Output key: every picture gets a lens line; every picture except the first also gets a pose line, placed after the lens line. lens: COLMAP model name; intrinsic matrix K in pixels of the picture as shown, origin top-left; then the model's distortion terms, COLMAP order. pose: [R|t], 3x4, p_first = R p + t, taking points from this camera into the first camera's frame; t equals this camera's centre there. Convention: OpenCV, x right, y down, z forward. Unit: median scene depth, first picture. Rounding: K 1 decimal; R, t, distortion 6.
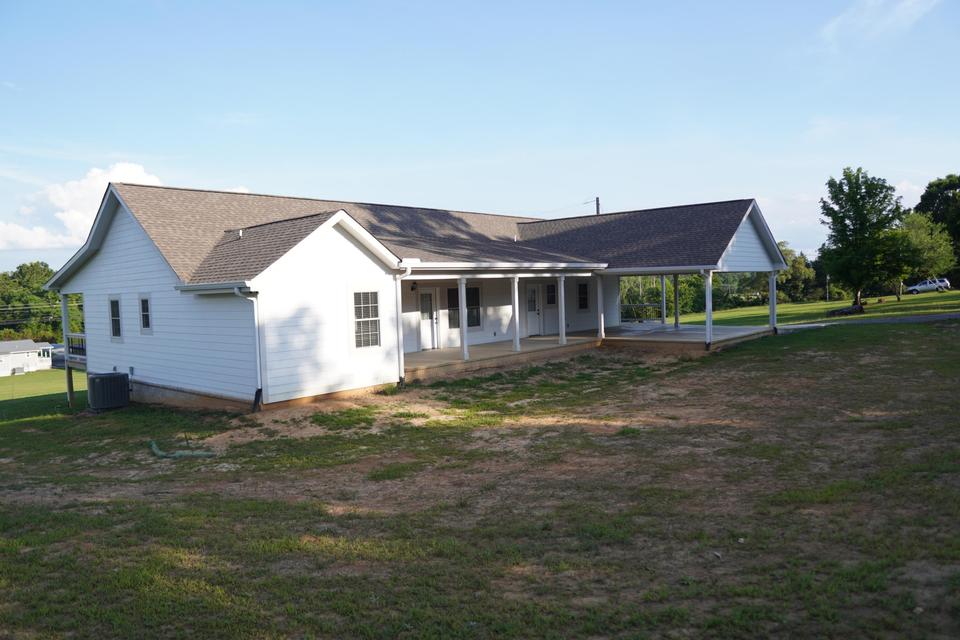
lens RADIAL K [[660.8, 0, 482.6], [0, 660.8, 320.3], [0, 0, 1]] dist [-0.059291, 0.001923]
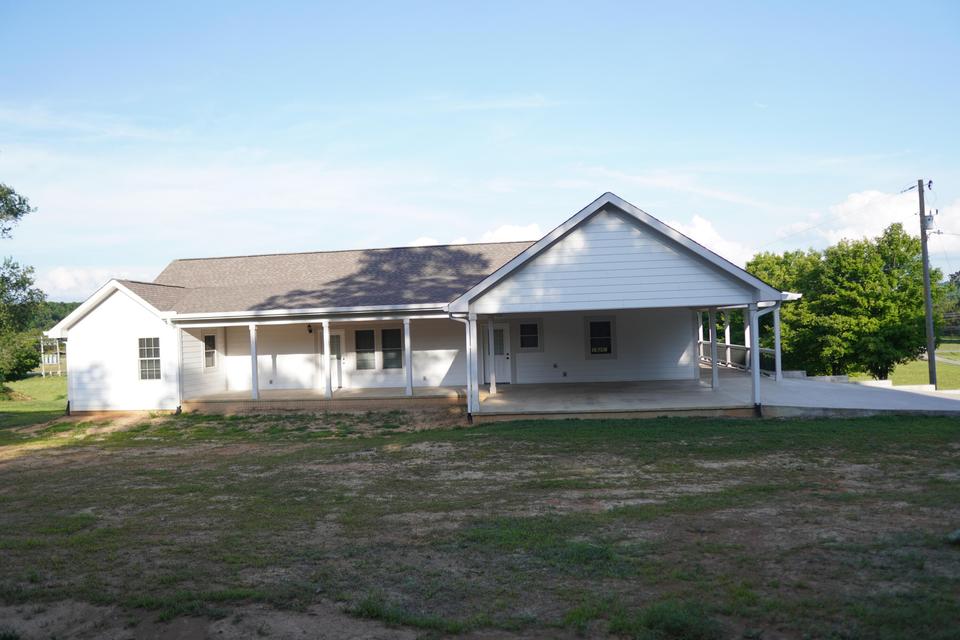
lens RADIAL K [[660.8, 0, 482.6], [0, 660.8, 320.3], [0, 0, 1]] dist [-0.059291, 0.001923]
pose [[0.589626, 0.007319, -0.807643, 1.245408], [-0.025681, 0.999623, -0.009690, -0.081427], [0.807268, 0.026454, 0.589592, 0.764593]]
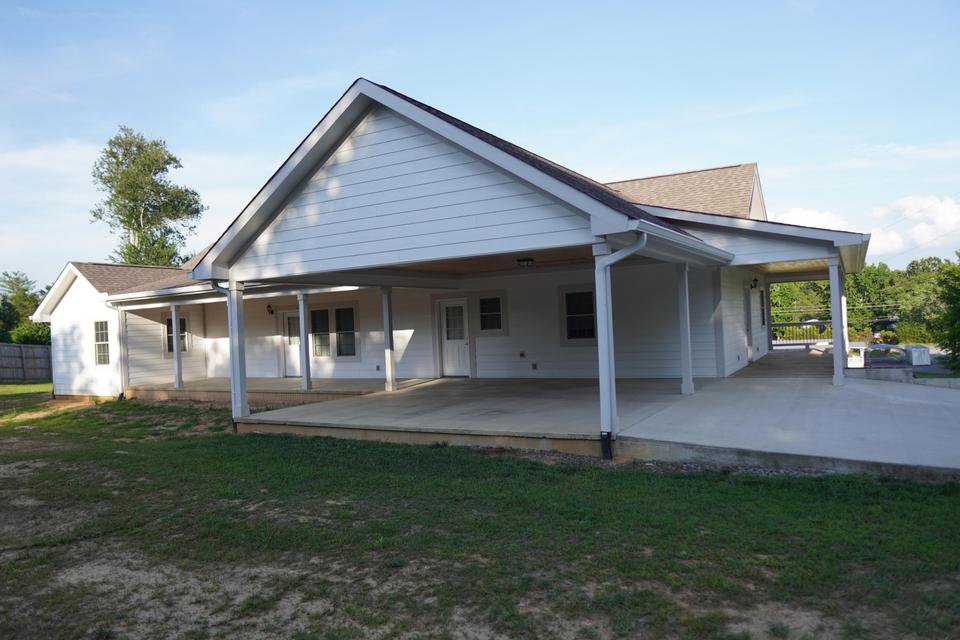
lens RADIAL K [[660.8, 0, 482.6], [0, 660.8, 320.3], [0, 0, 1]] dist [-0.059291, 0.001923]
pose [[0.218149, 0.021477, -0.975679, 1.187107], [-0.008550, 0.999762, 0.020095, -0.075169], [0.975878, 0.003958, 0.218280, 1.430351]]
